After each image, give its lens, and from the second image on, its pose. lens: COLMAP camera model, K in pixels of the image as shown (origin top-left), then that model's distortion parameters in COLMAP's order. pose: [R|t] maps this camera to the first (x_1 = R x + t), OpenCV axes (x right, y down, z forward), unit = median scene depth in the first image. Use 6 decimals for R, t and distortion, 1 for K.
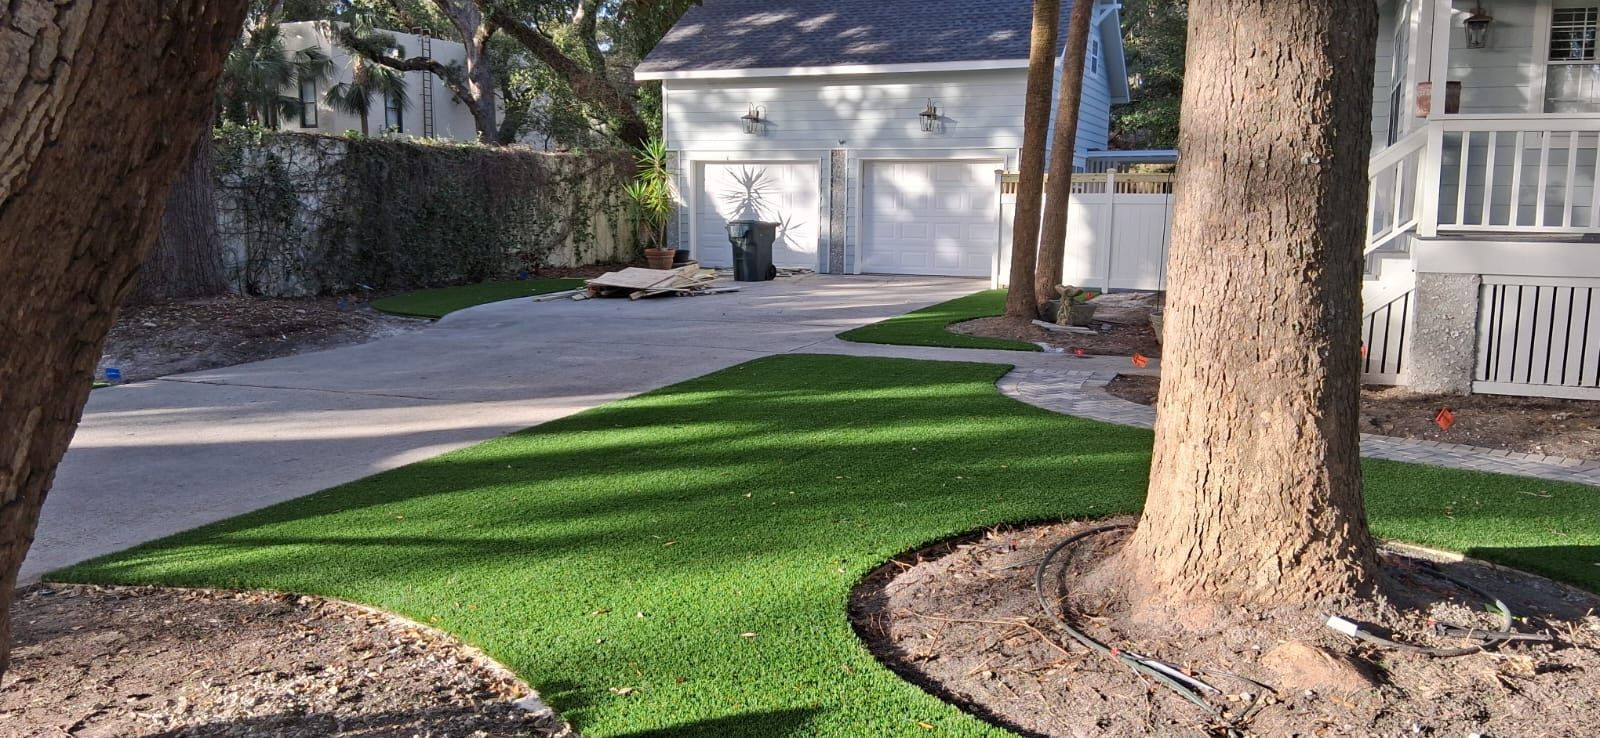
lens RADIAL K [[1219.7, 0, 802.4], [0, 1219.7, 370.6], [0, 0, 1]] dist [0.058738, -0.007582]
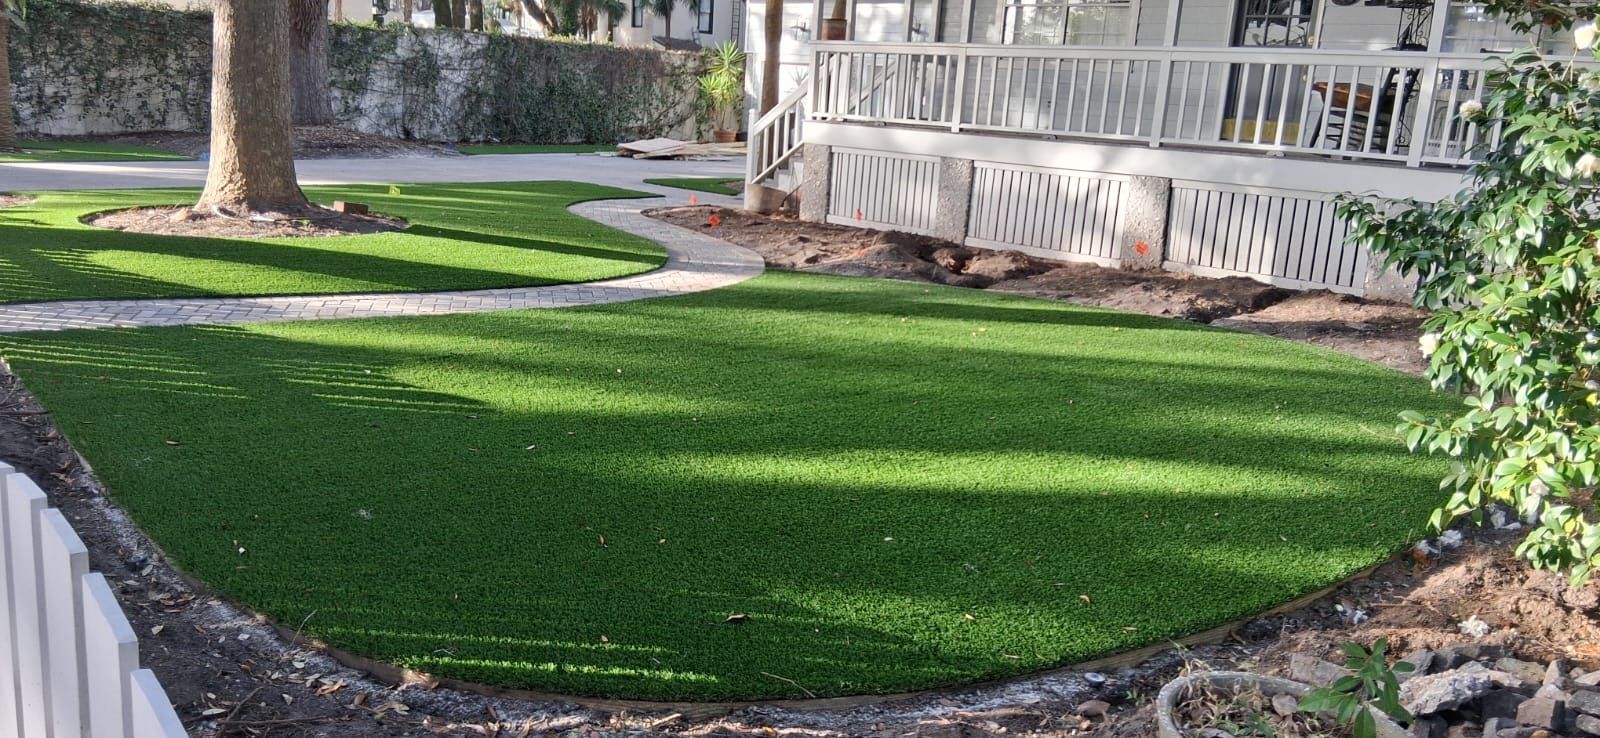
lens RADIAL K [[1219.7, 0, 799.1], [0, 1219.7, 367.5], [0, 0, 1]] dist [0.058738, -0.007582]
pose [[0.930046, 0.129578, -0.343836, 0.558554], [-0.105614, 0.990540, 0.087618, 0.036229], [0.351937, -0.045175, 0.934933, -0.250563]]
